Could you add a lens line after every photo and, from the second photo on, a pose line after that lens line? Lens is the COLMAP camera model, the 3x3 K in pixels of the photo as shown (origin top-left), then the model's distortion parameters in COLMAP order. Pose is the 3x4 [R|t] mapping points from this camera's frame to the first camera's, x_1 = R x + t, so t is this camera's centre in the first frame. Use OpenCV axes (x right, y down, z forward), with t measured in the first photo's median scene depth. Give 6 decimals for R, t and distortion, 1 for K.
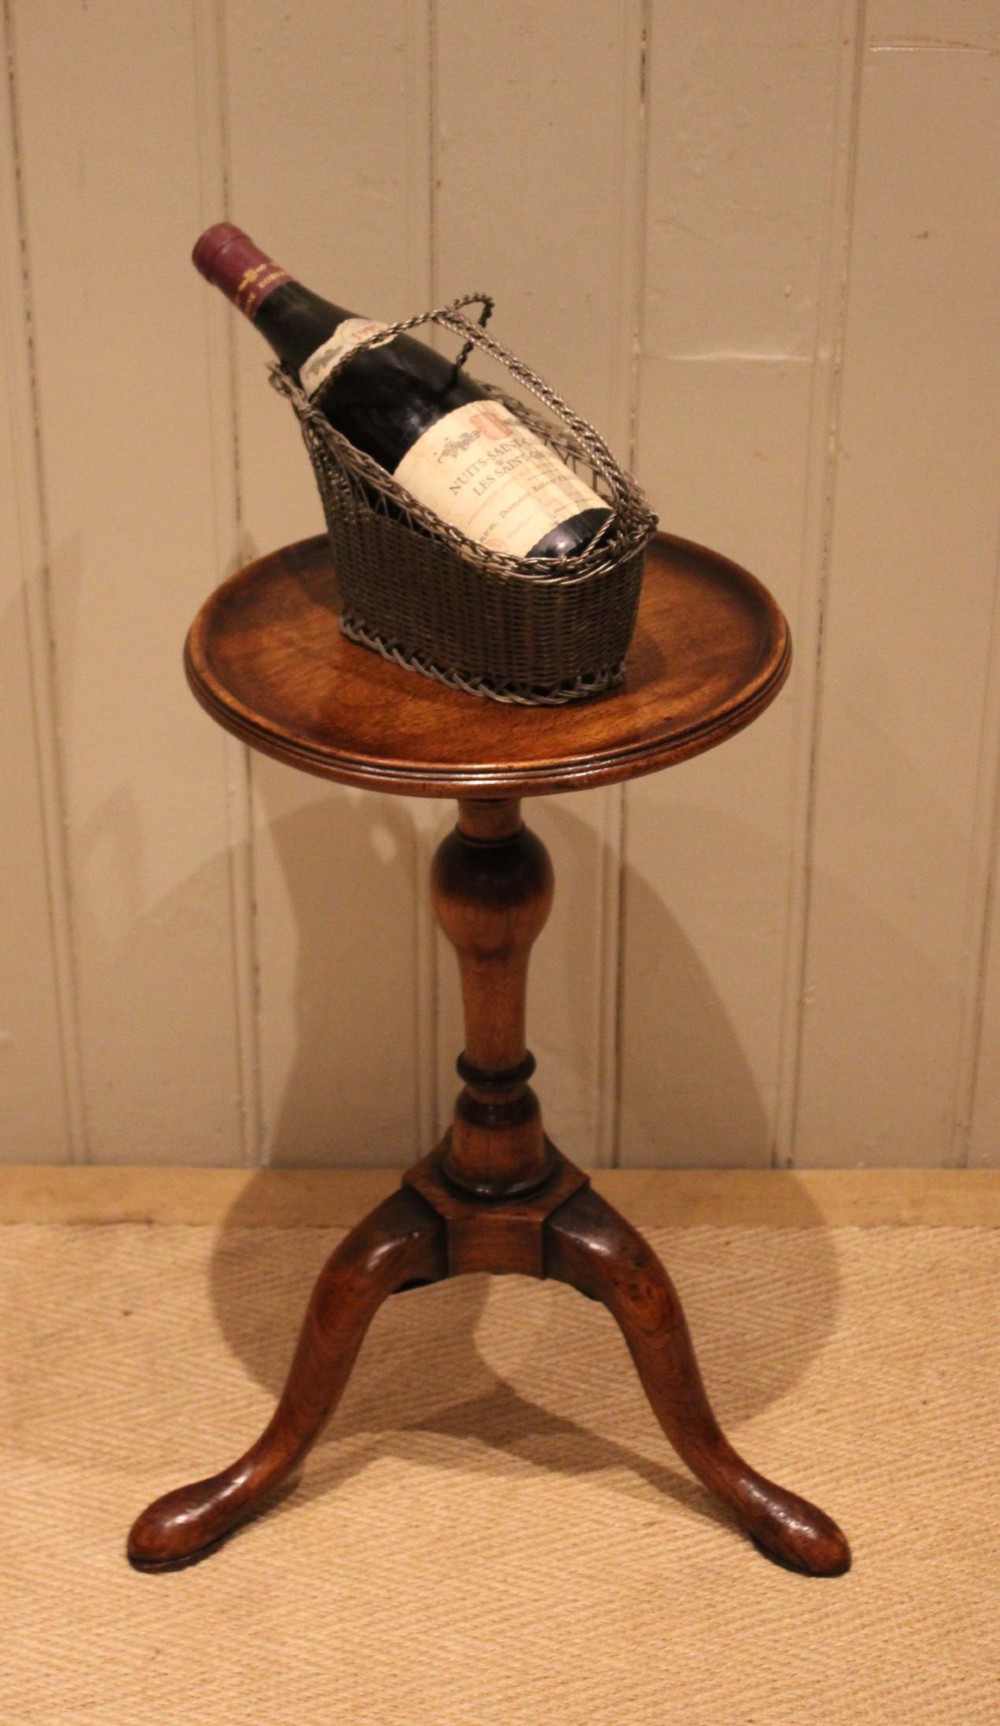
lens RADIAL K [[3056.9, 0, 364.4], [0, 3056.9, 766.0], [0, 0, 1]] dist [-0.033064, 0.000000]
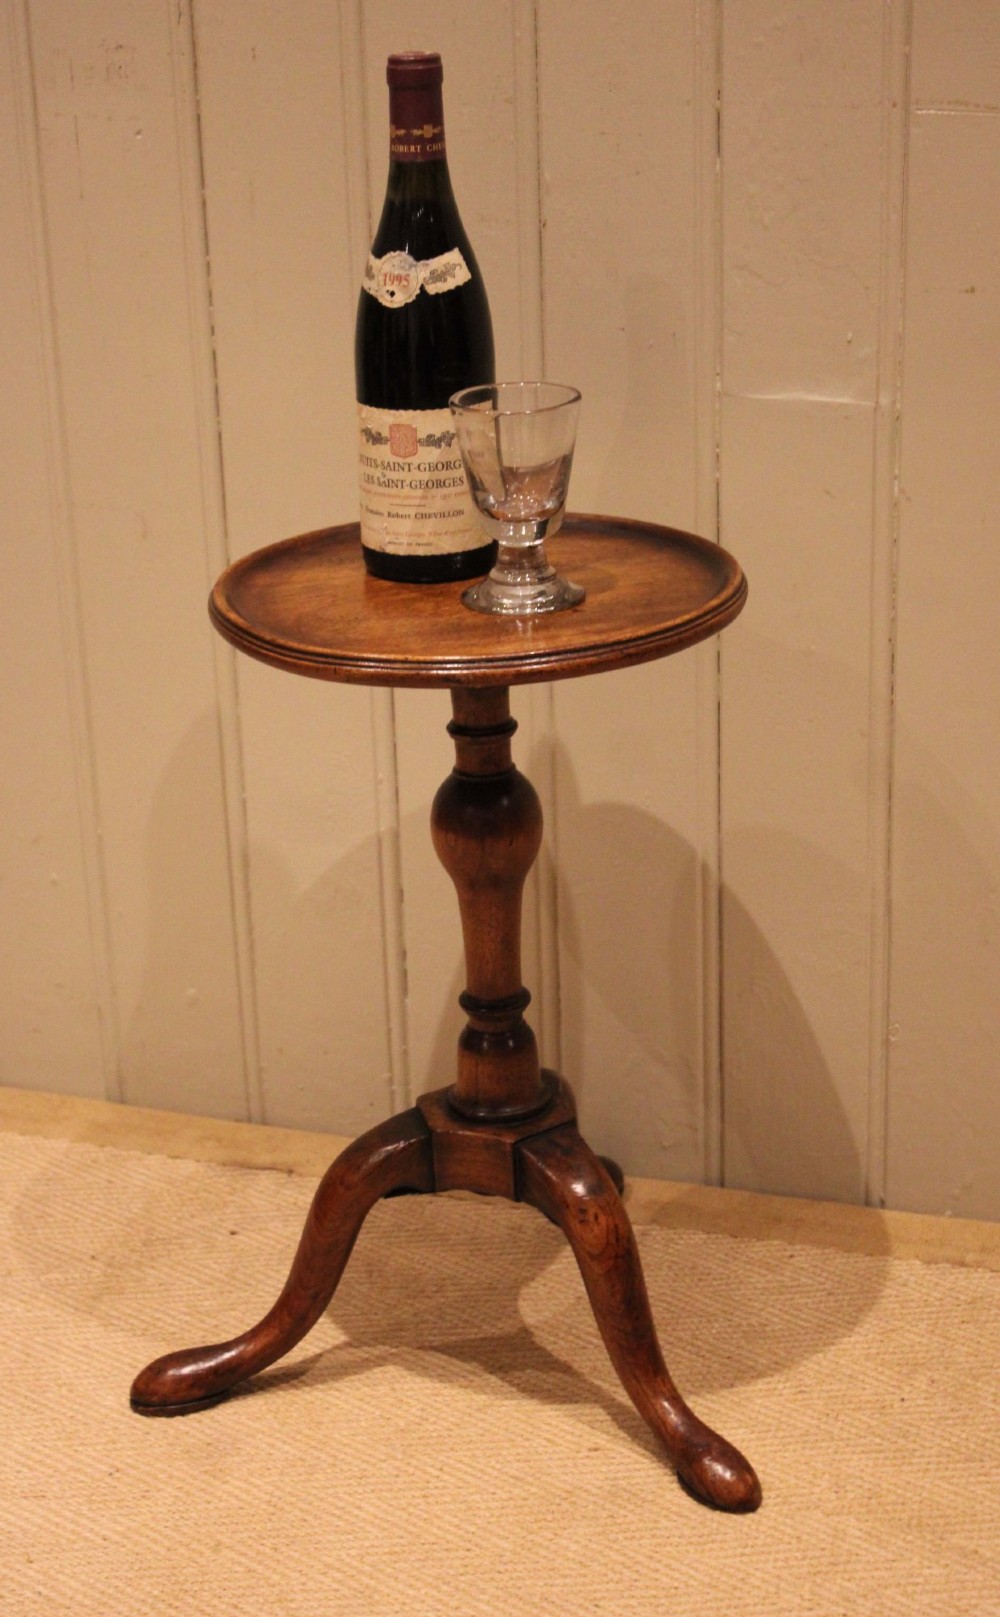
lens RADIAL K [[2933.1, 0, 451.6], [0, 2933.1, 848.0], [0, 0, 1]] dist [-0.016334, 0.000000]
pose [[0.956782, 0.099853, -0.273127, 0.301268], [-0.127417, 0.988194, -0.085072, 0.131117], [0.261408, 0.116197, 0.958209, -0.027593]]
